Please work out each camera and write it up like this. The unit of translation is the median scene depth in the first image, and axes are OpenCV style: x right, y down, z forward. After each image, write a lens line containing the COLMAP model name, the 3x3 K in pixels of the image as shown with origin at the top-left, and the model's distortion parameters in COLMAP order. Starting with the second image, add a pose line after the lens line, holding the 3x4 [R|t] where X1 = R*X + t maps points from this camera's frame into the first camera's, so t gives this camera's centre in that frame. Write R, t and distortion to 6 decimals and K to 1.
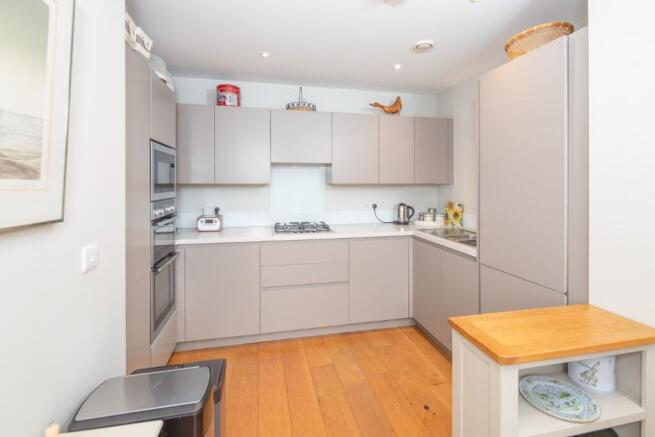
lens RADIAL K [[322.5, 0, 334.7], [0, 322.5, 181.0], [0, 0, 1]] dist [0.001840, -0.000585]
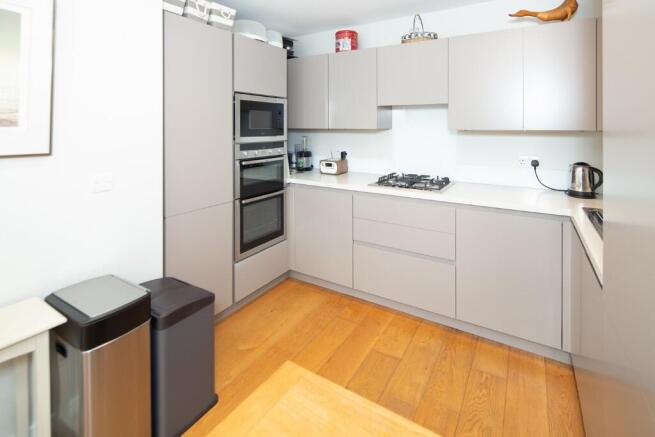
lens RADIAL K [[318.1, 0, 329.2], [0, 318.1, 126.9], [0, 0, 1]] dist [-0.002900, -0.000475]
pose [[0.710971, 0.000421, -0.703221, 0.337657], [0.002862, 0.999990, 0.003492, -0.002298], [0.703216, -0.004495, 0.710962, 0.266651]]
